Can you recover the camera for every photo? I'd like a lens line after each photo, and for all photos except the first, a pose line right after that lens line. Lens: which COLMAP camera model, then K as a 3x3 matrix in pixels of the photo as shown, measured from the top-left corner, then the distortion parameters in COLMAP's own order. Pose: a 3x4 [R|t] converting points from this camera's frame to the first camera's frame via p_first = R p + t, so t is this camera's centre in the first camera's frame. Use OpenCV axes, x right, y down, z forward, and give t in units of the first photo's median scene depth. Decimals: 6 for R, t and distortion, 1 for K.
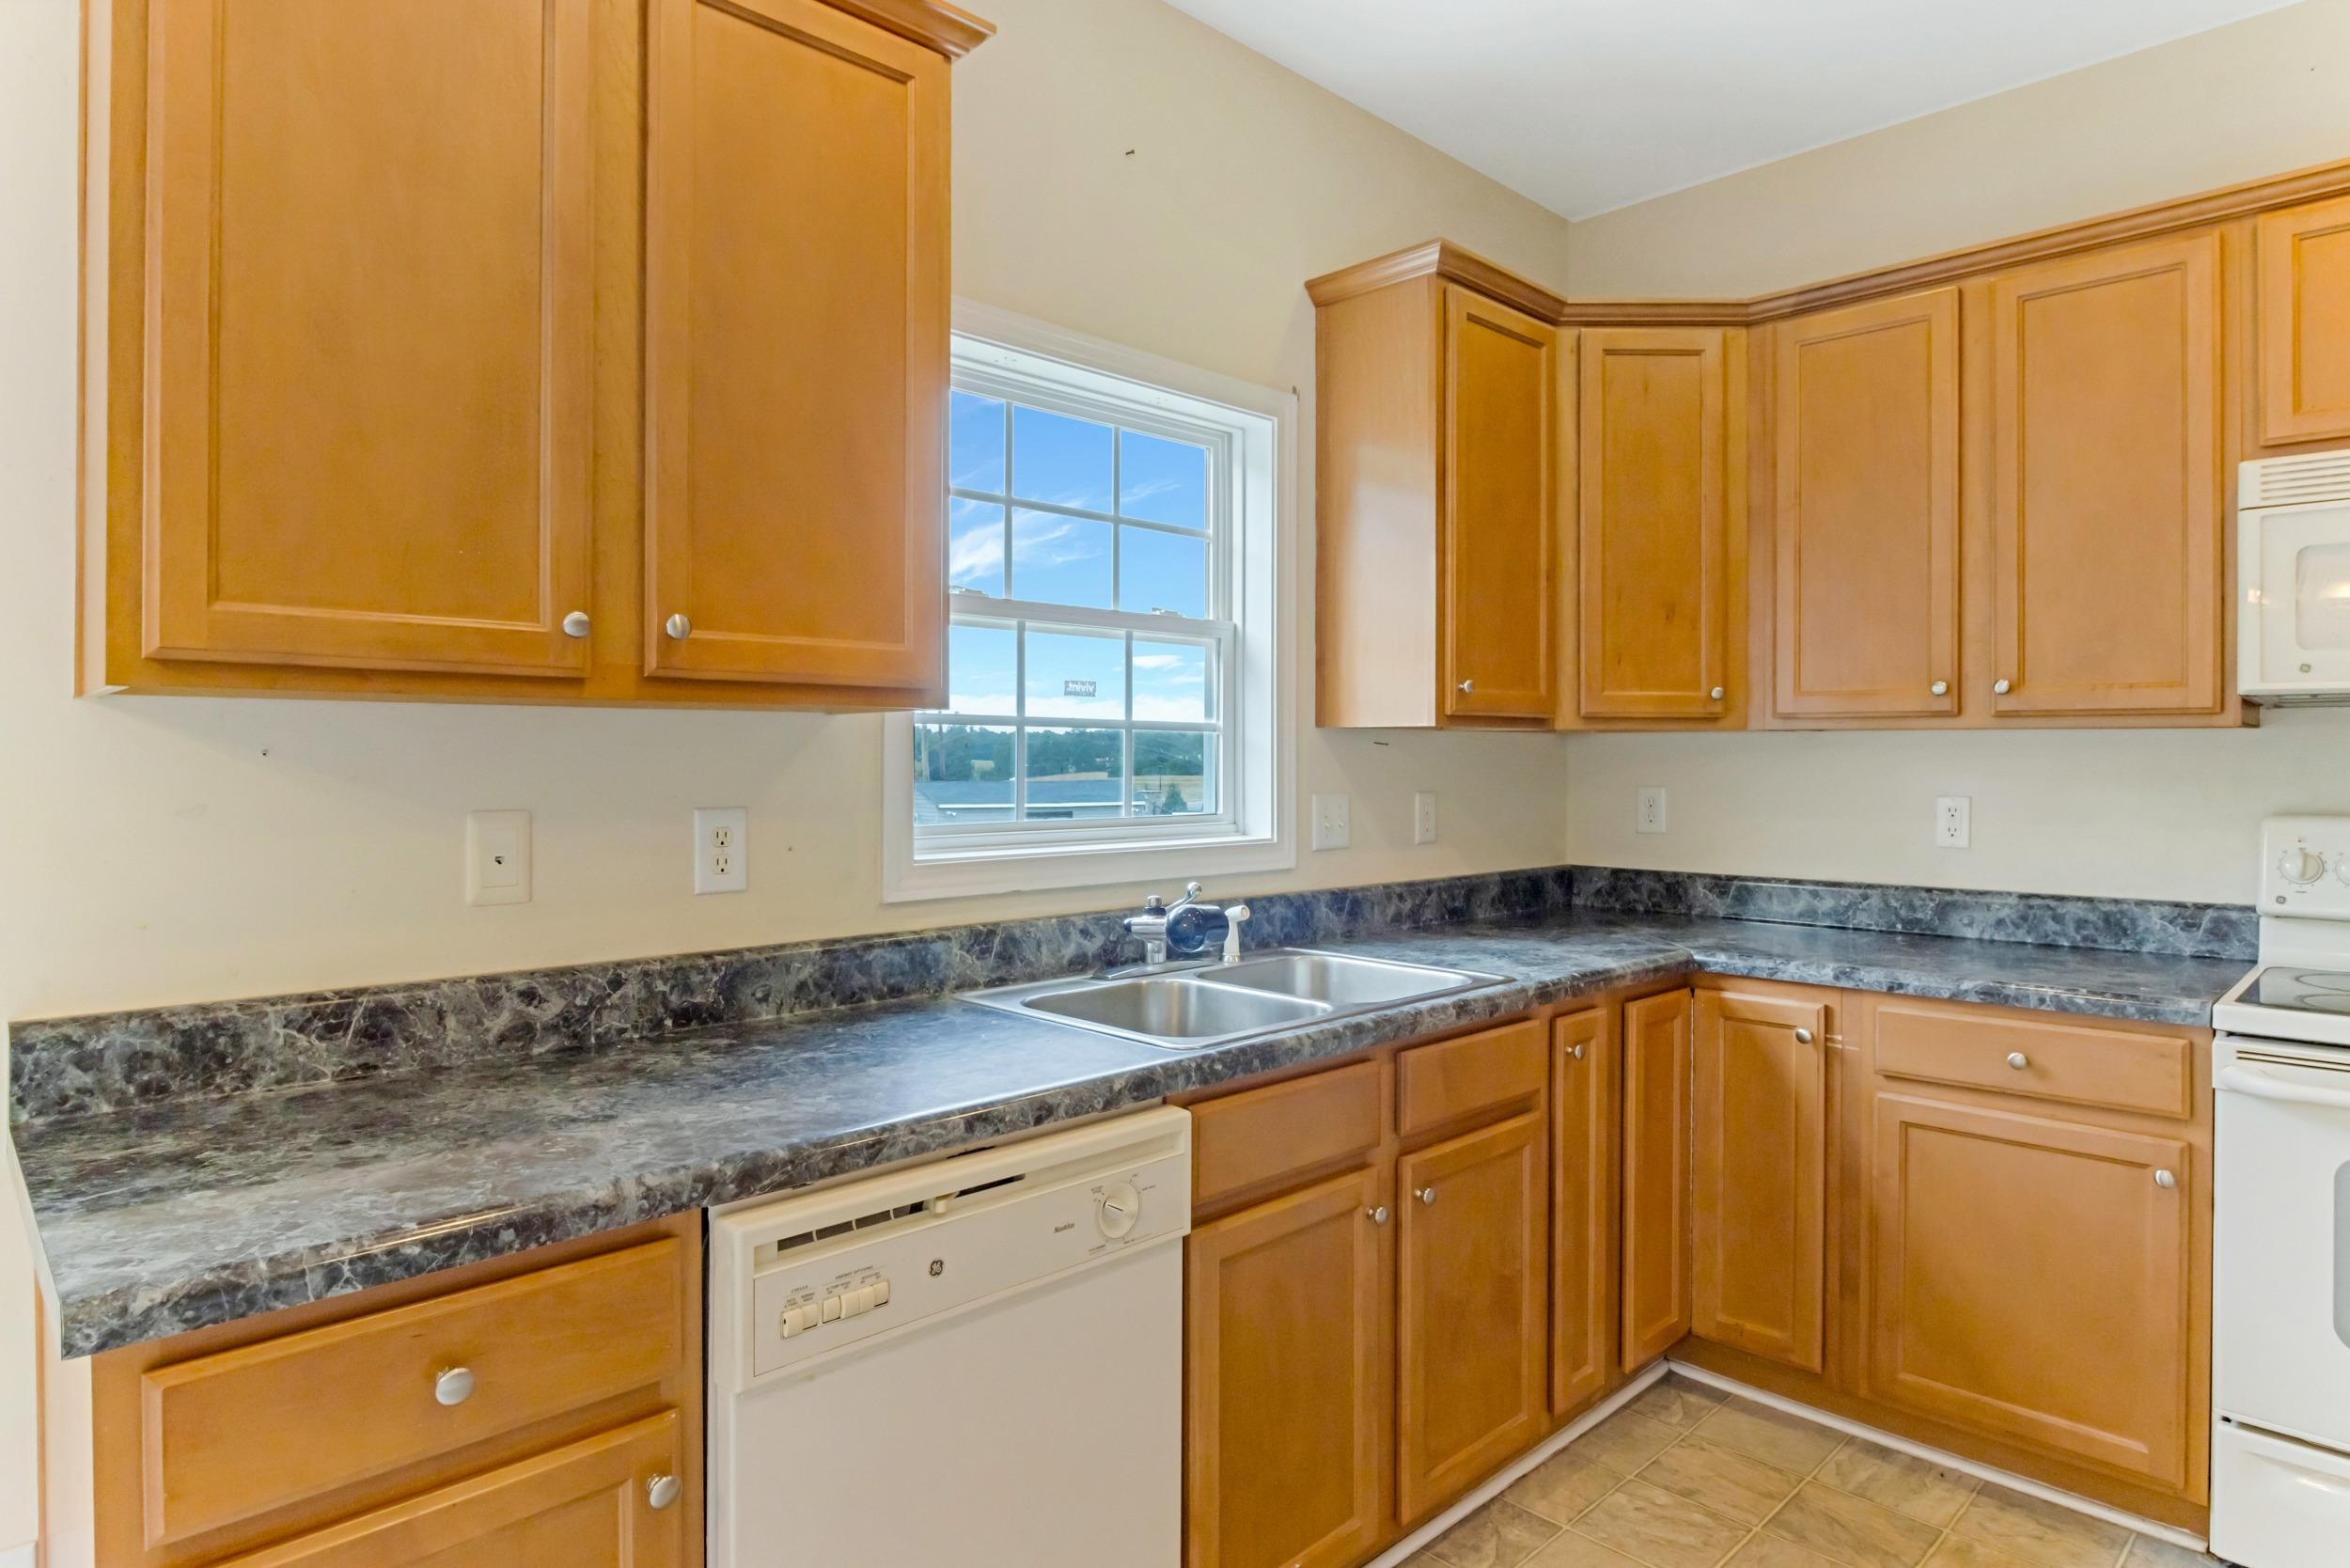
lens RADIAL K [[1328.4, 0, 1183.2], [0, 1328.4, 765.3], [0, 0, 1]] dist [-0.014383, 0.002039]
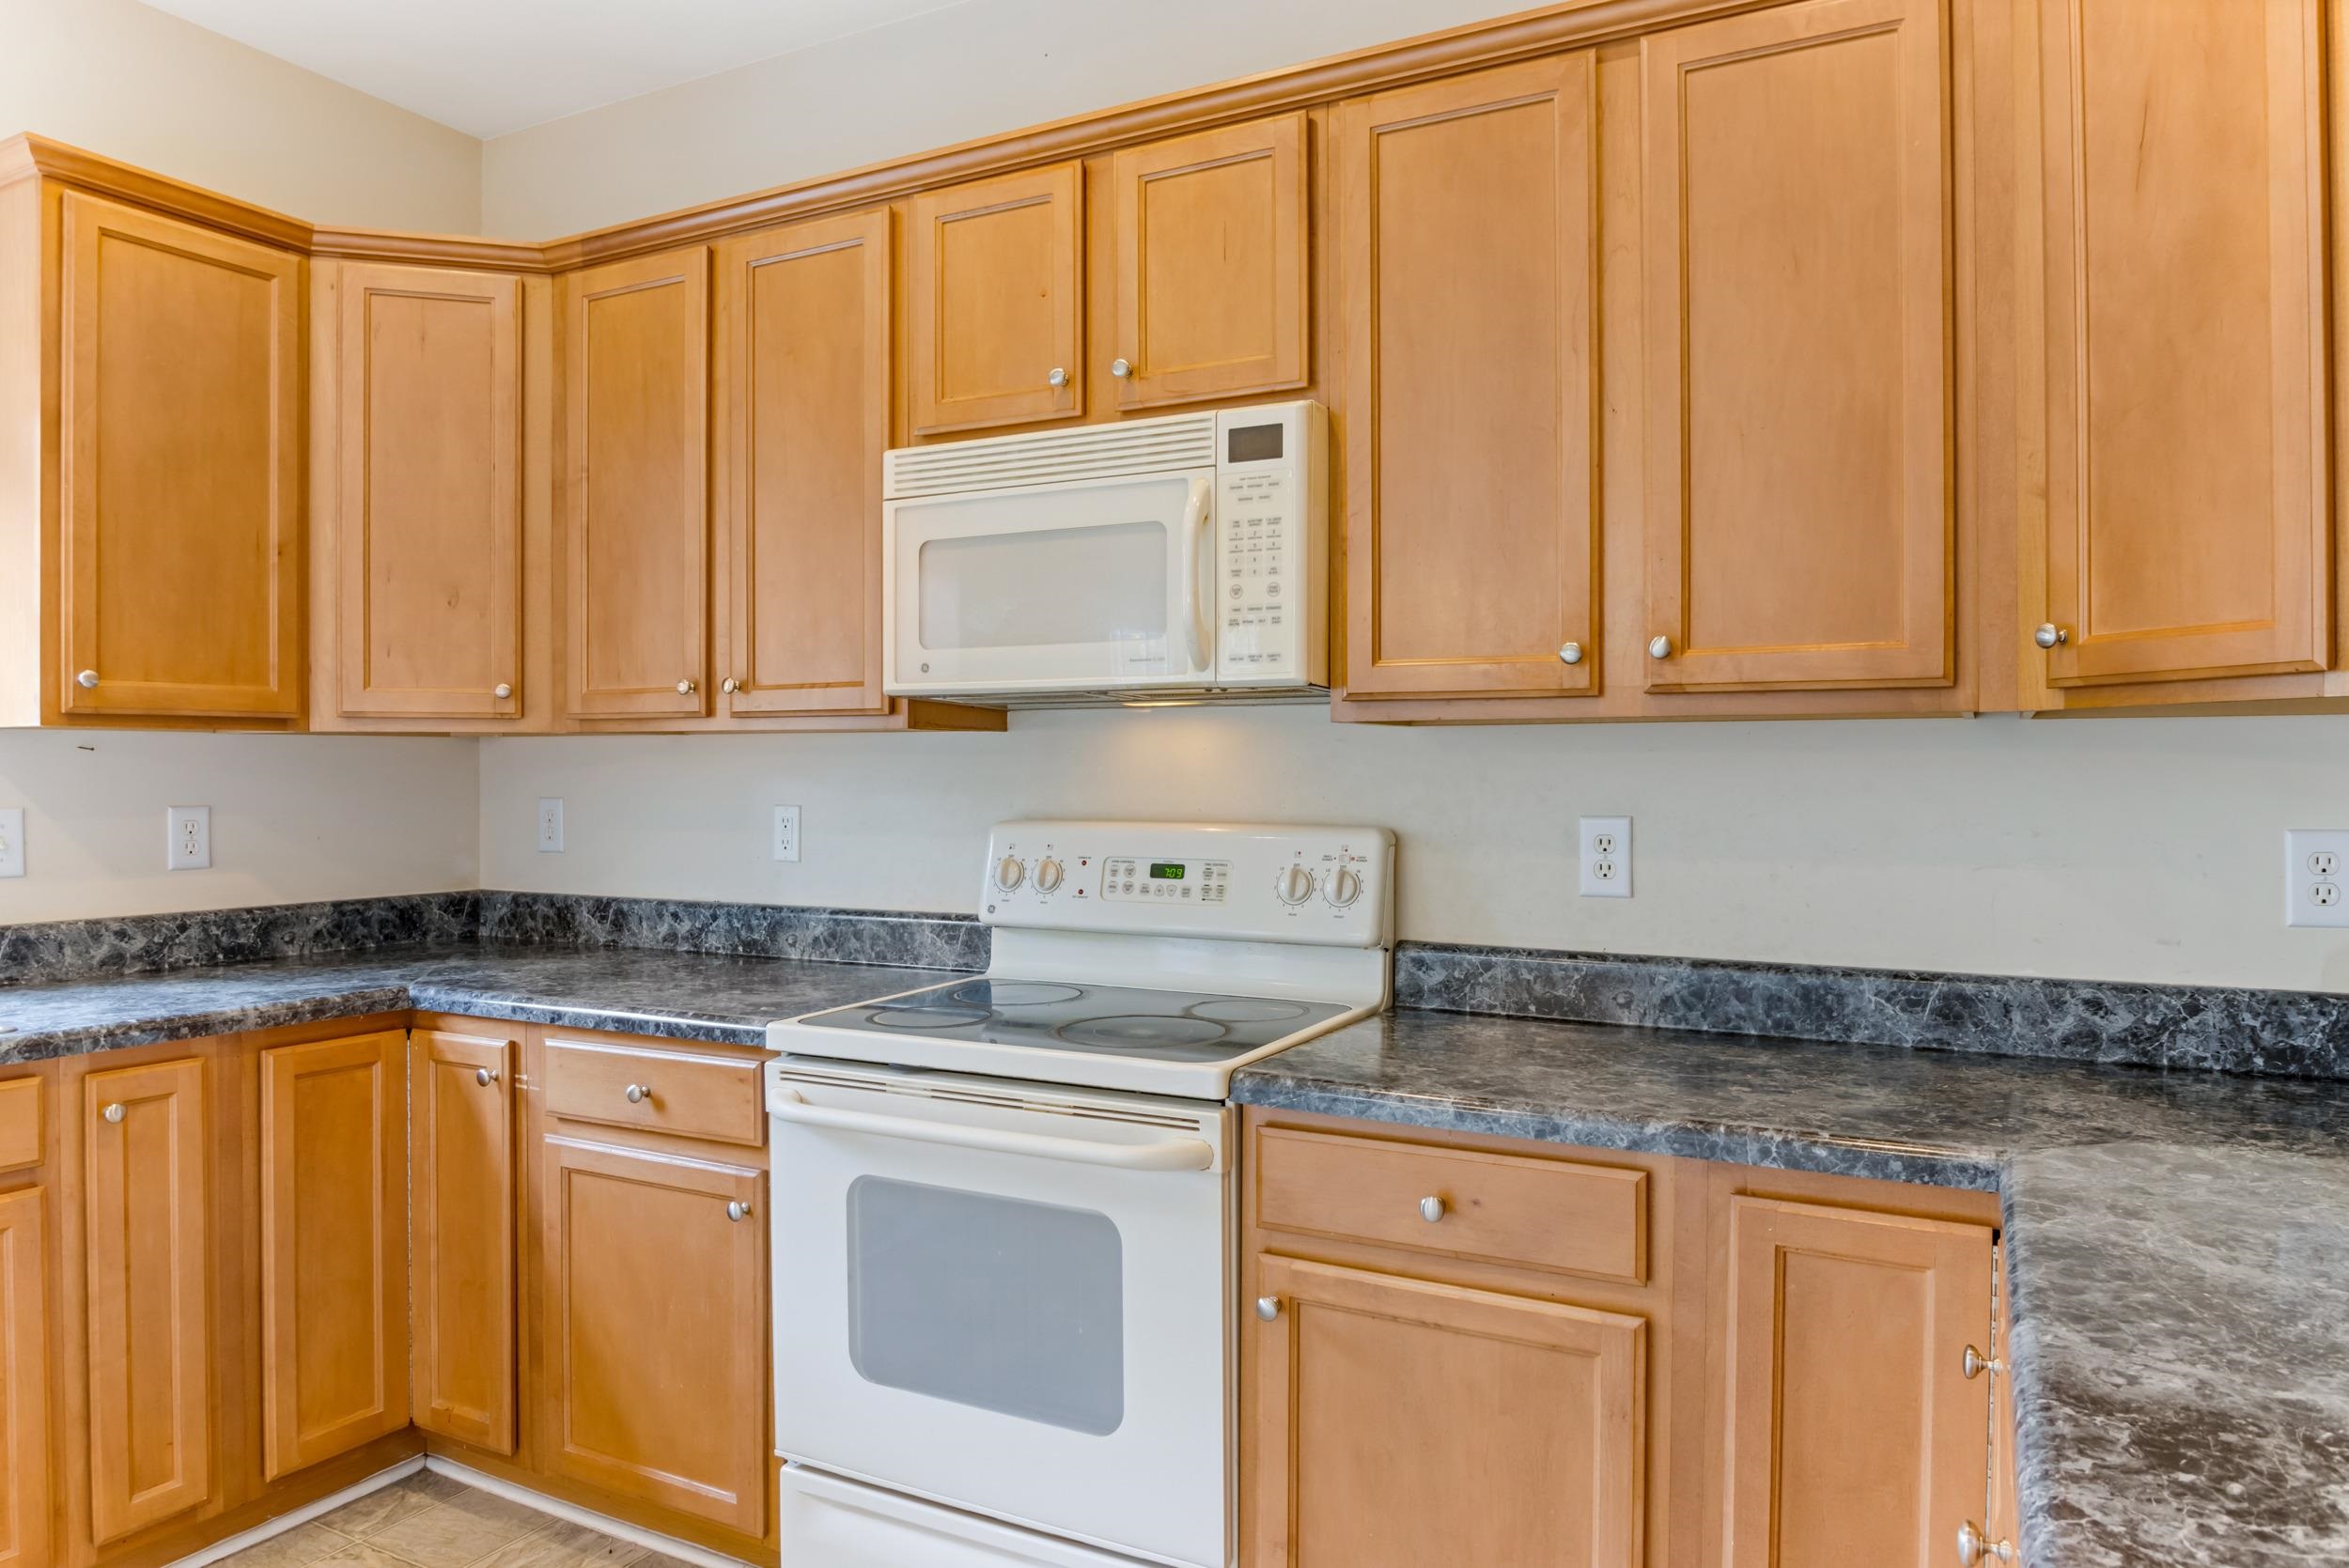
lens RADIAL K [[1512.1, 0, 1179.3], [0, 1512.1, 785.9], [0, 0, 1]] dist [-0.034477, 0.007590]
pose [[0.954251, -0.006049, 0.298944, 0.582720], [0.004947, 0.999978, 0.004443, 0.007225], [-0.298964, -0.002760, 0.954260, -0.089025]]
